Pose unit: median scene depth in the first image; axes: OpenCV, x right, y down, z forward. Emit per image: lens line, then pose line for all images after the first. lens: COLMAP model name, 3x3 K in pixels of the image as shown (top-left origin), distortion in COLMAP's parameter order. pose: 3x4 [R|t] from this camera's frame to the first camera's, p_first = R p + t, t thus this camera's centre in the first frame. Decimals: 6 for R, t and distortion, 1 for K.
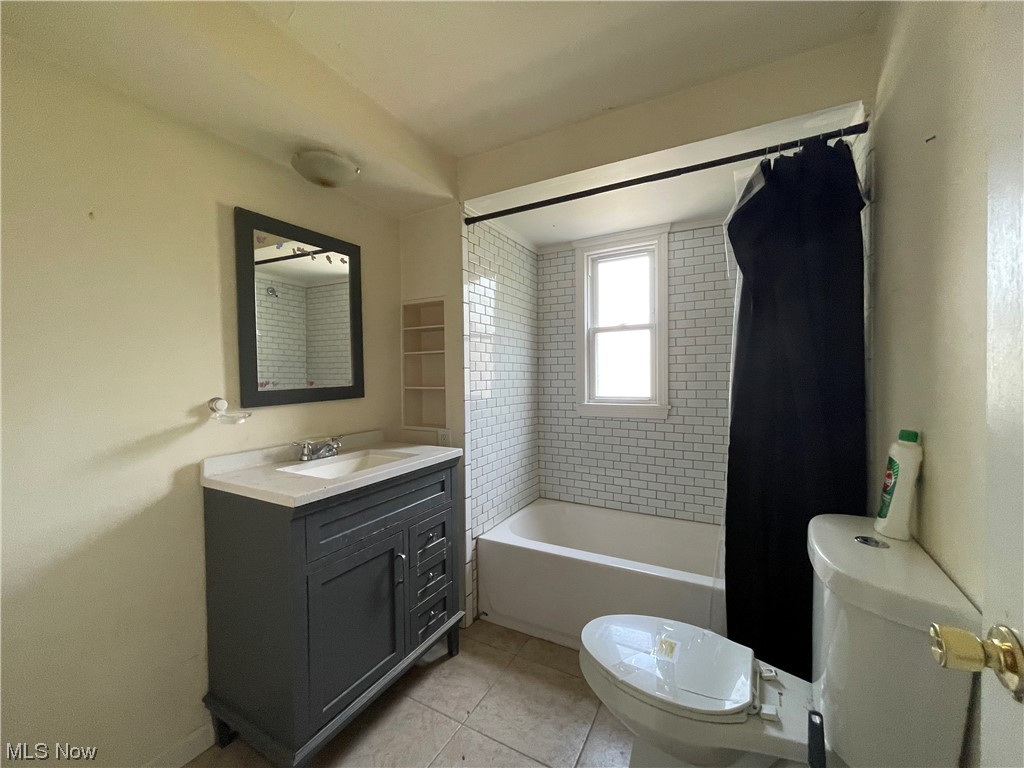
lens RADIAL K [[415.3, 0, 510.8], [0, 415.3, 380.6], [0, 0, 1]] dist [-0.001677, 0.000147]
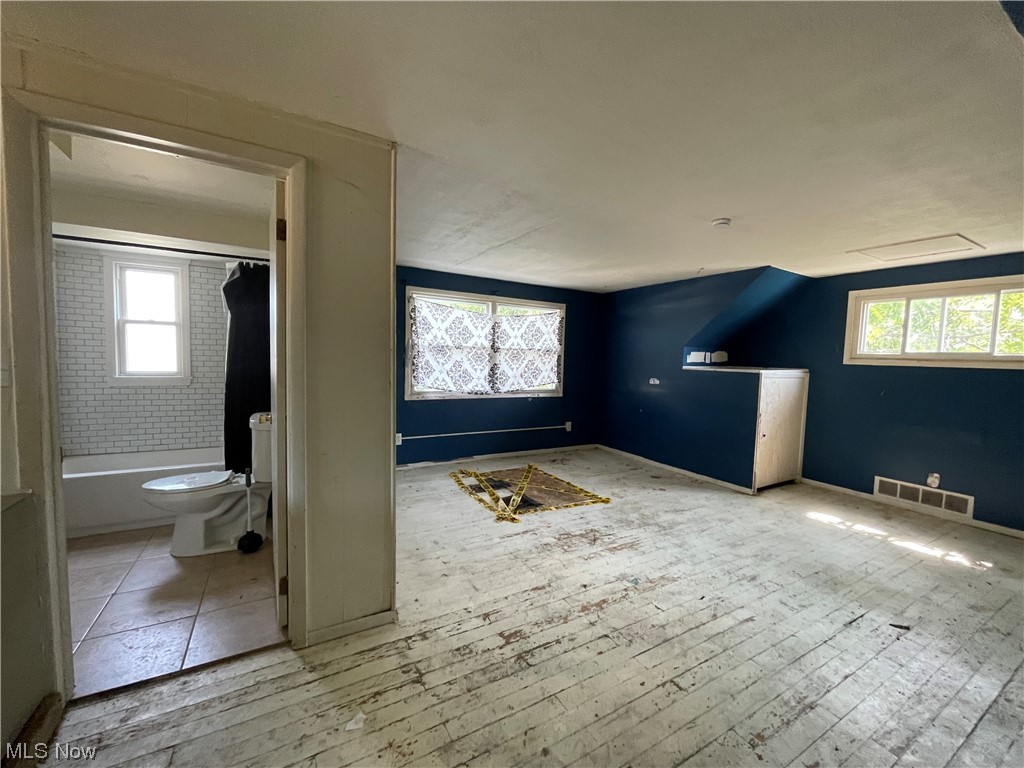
lens RADIAL K [[415.3, 0, 511.4], [0, 415.3, 379.9], [0, 0, 1]] dist [-0.001677, 0.000147]
pose [[0.524854, -0.033311, 0.850541, -0.310802], [-0.022060, 0.998366, 0.052713, -0.036199], [-0.850907, -0.046430, 0.523261, -0.829356]]
